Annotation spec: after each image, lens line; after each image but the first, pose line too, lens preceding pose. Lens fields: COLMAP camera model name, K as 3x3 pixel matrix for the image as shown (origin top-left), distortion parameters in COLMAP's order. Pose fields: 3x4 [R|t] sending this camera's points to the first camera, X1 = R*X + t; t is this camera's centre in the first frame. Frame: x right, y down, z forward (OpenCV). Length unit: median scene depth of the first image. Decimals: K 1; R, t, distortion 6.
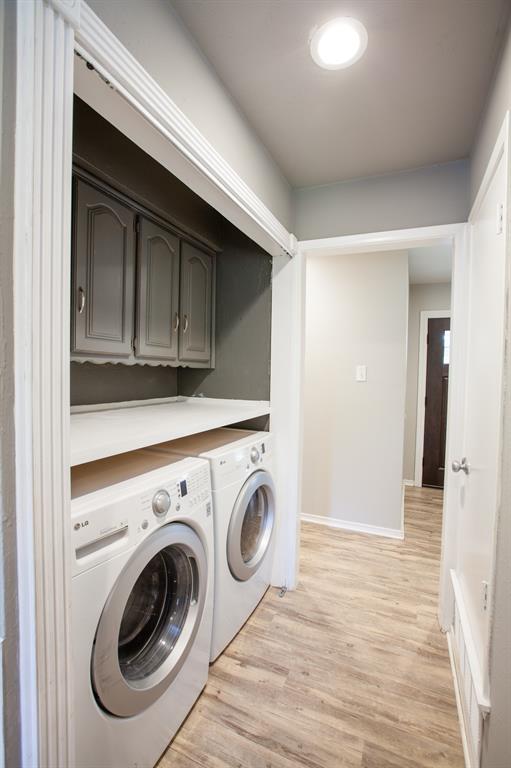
lens RADIAL K [[349.2, 0, 255.5], [0, 349.2, 384.0], [0, 0, 1]] dist [-0.052541, 0.018851]
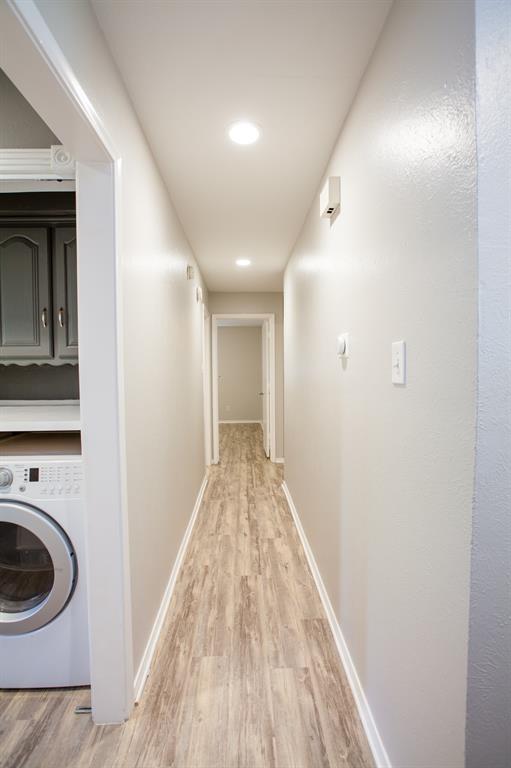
lens RADIAL K [[346.8, 0, 257.8], [0, 346.8, 388.6], [0, 0, 1]] dist [-0.049364, 0.015293]
pose [[0.446996, 0.014878, -0.894412, 0.889506], [-0.017724, 0.999813, 0.007773, -0.004127], [0.894360, 0.012378, 0.447176, 1.152862]]
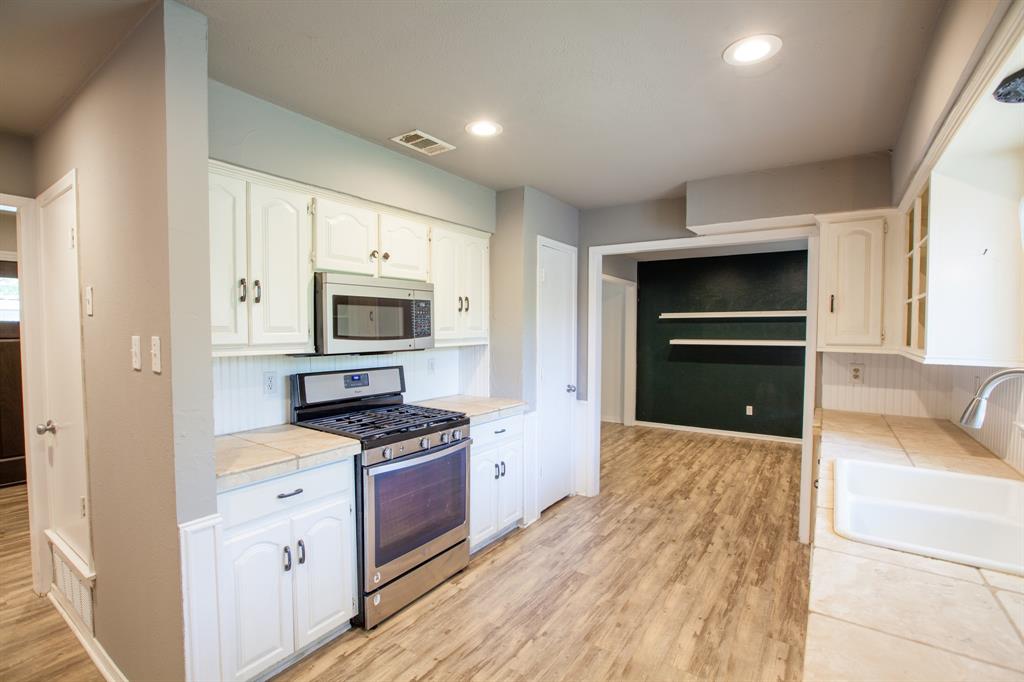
lens RADIAL K [[462.3, 0, 513.3], [0, 462.3, 346.5], [0, 0, 1]] dist [-0.049364, 0.015293]
pose [[0.181757, -0.057239, 0.981676, -0.455446], [0.035771, 0.998029, 0.051569, -0.035739], [-0.982693, 0.025742, 0.183446, -0.651512]]
